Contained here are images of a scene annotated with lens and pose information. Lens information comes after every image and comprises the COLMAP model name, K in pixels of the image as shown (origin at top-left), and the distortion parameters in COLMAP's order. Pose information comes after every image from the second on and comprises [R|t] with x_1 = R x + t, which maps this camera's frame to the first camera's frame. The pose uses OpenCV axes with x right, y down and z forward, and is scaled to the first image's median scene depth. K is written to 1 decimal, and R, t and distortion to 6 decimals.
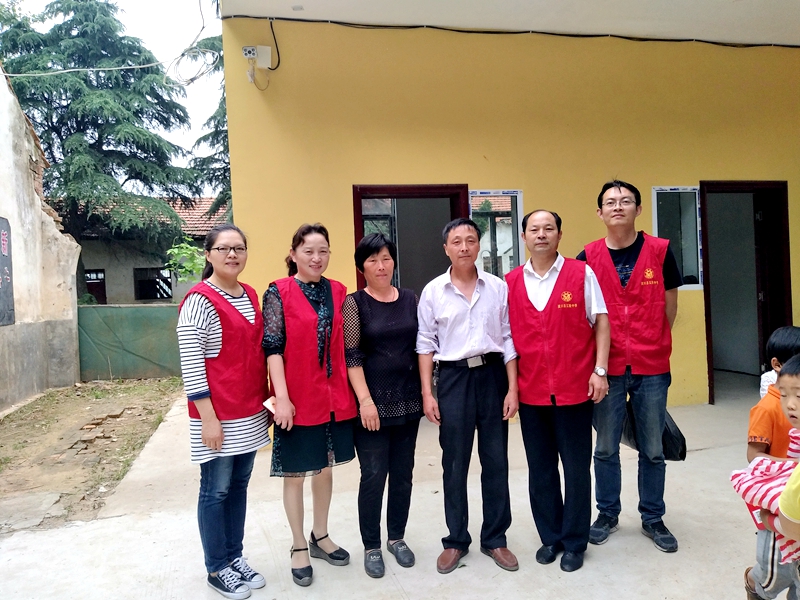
lens RADIAL K [[605.8, 0, 404.1], [0, 605.8, 292.7], [0, 0, 1]] dist [0.024085, -0.045249]
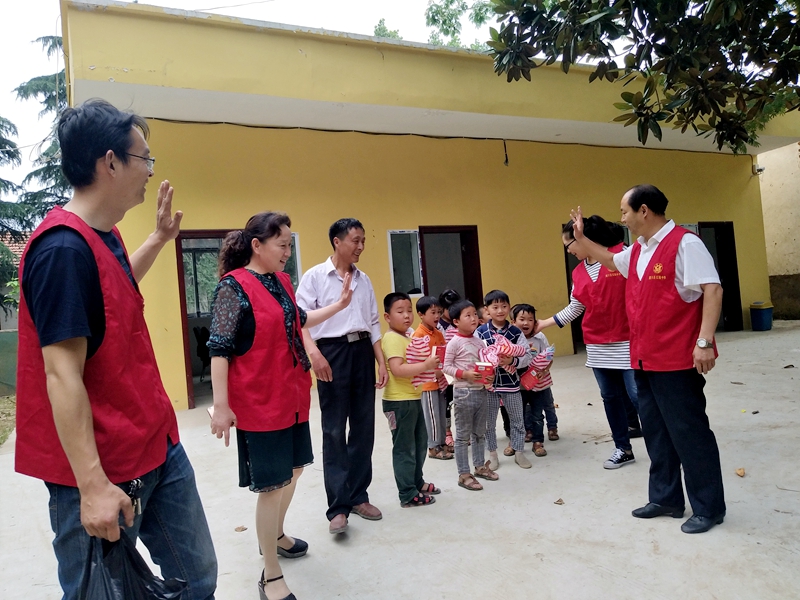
lens RADIAL K [[605.8, 0, 396.9], [0, 605.8, 299.1], [0, 0, 1]] dist [0.024085, -0.045249]
pose [[0.973211, -0.027831, 0.228222, 0.038132], [0.036559, 0.998749, -0.034106, 0.022259], [-0.226987, 0.041536, 0.973012, -0.208960]]
